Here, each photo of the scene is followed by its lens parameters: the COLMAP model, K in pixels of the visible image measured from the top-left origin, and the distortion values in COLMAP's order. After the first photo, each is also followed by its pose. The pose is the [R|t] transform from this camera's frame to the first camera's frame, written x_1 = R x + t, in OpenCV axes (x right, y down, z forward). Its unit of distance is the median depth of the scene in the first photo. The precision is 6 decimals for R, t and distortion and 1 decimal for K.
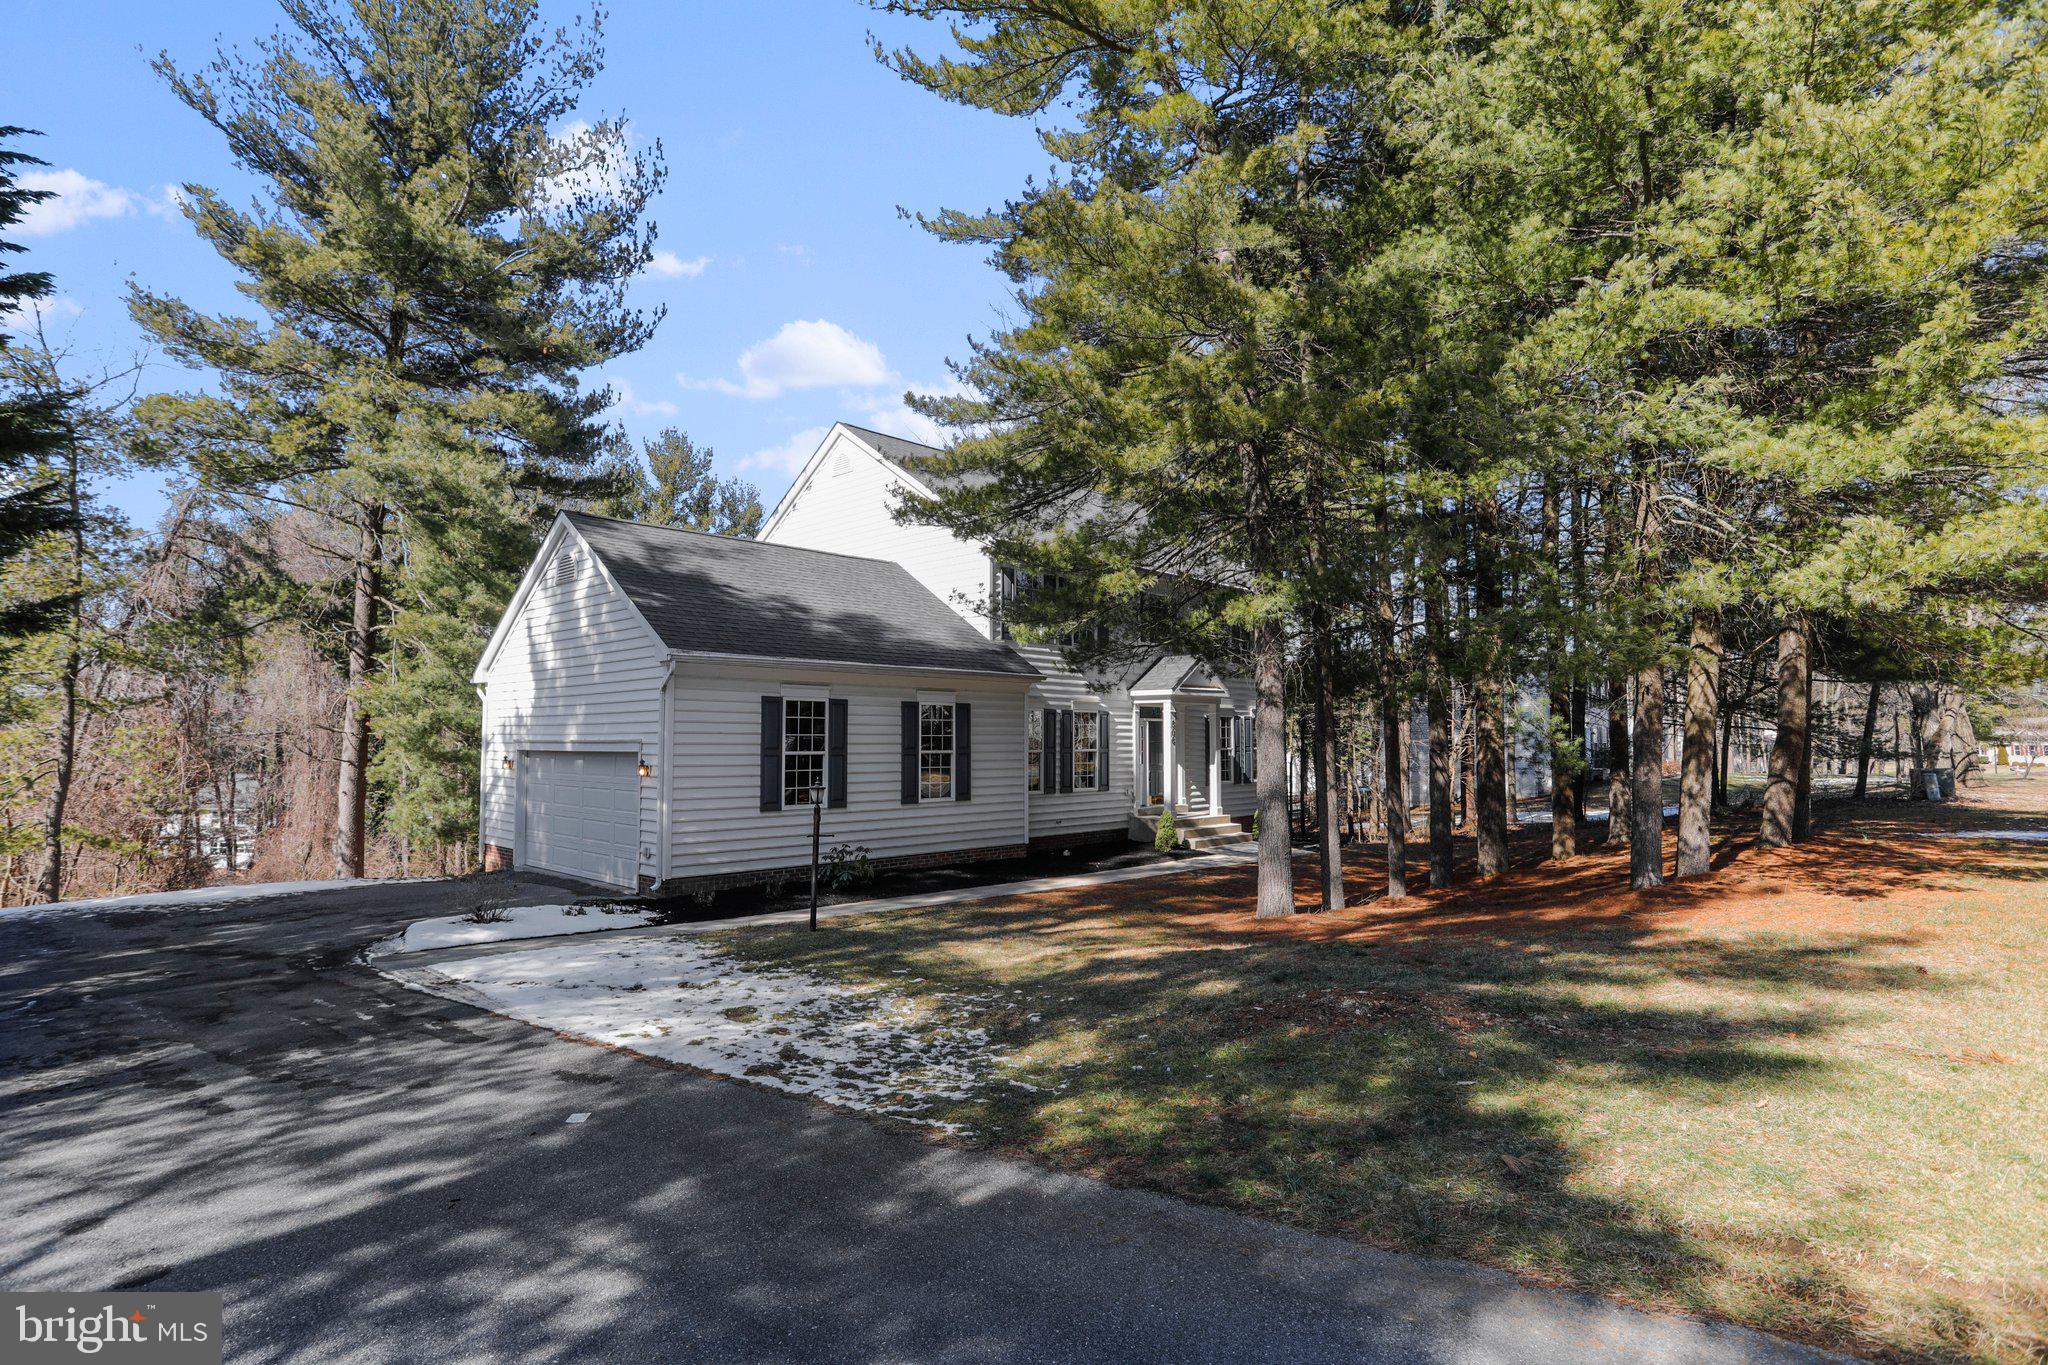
lens RADIAL K [[1049.9, 0, 1035.5], [0, 1049.9, 683.8], [0, 0, 1]] dist [-0.024872, 0.000964]
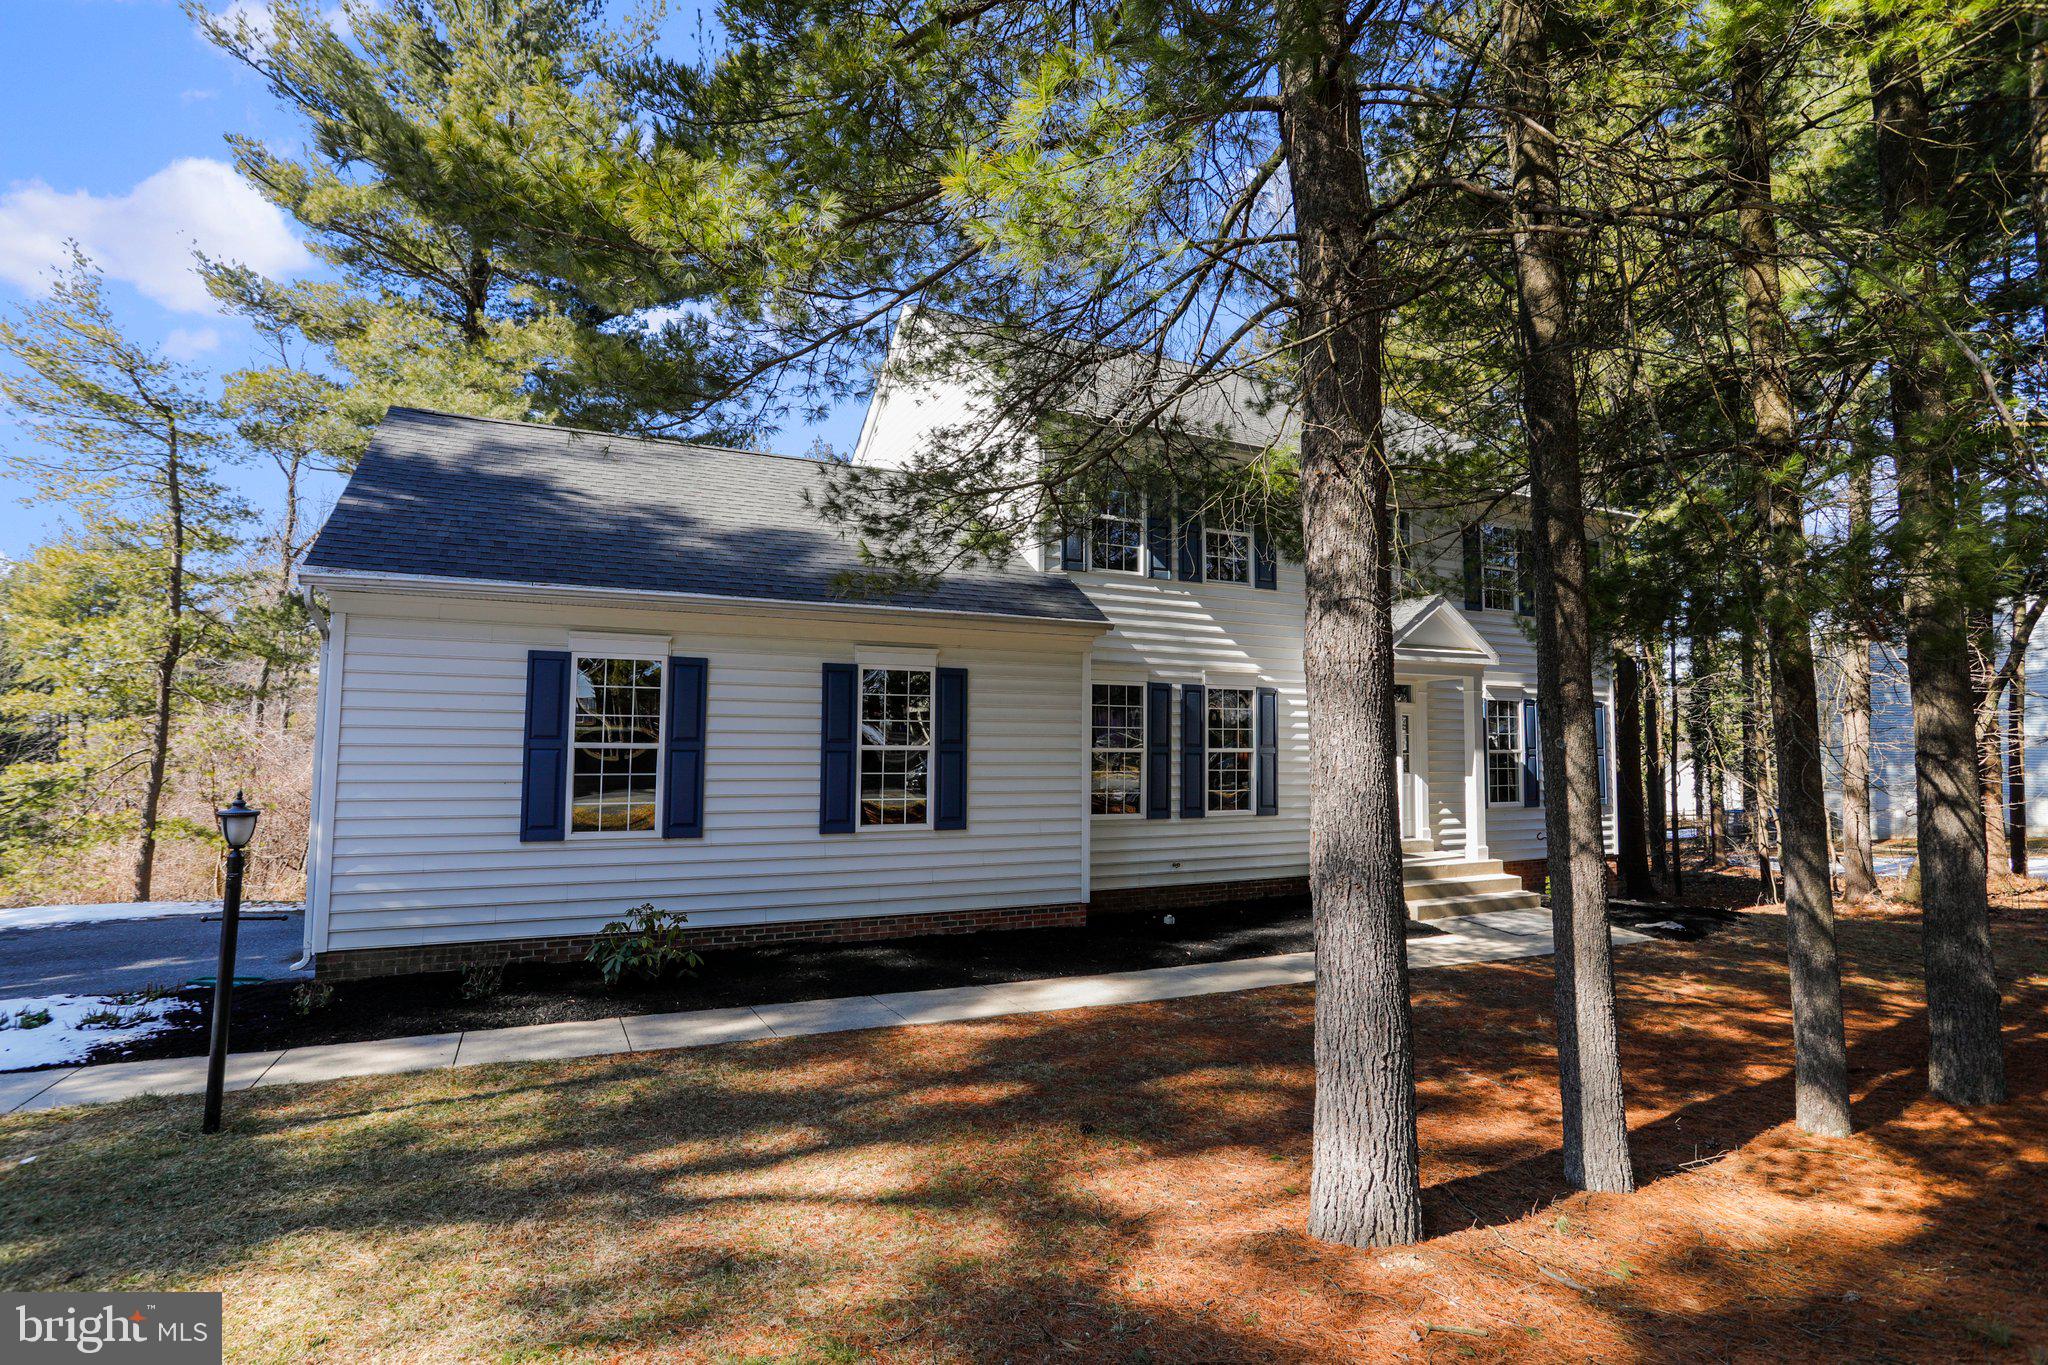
lens RADIAL K [[1004.7, 0, 1011.9], [0, 1004.7, 680.2], [0, 0, 1]] dist [-0.018903, 0.000762]
pose [[0.931195, -0.016145, -0.364163, 0.156271], [0.012603, 0.999847, -0.012101, 0.029338], [0.364303, 0.006679, 0.931257, 0.422288]]
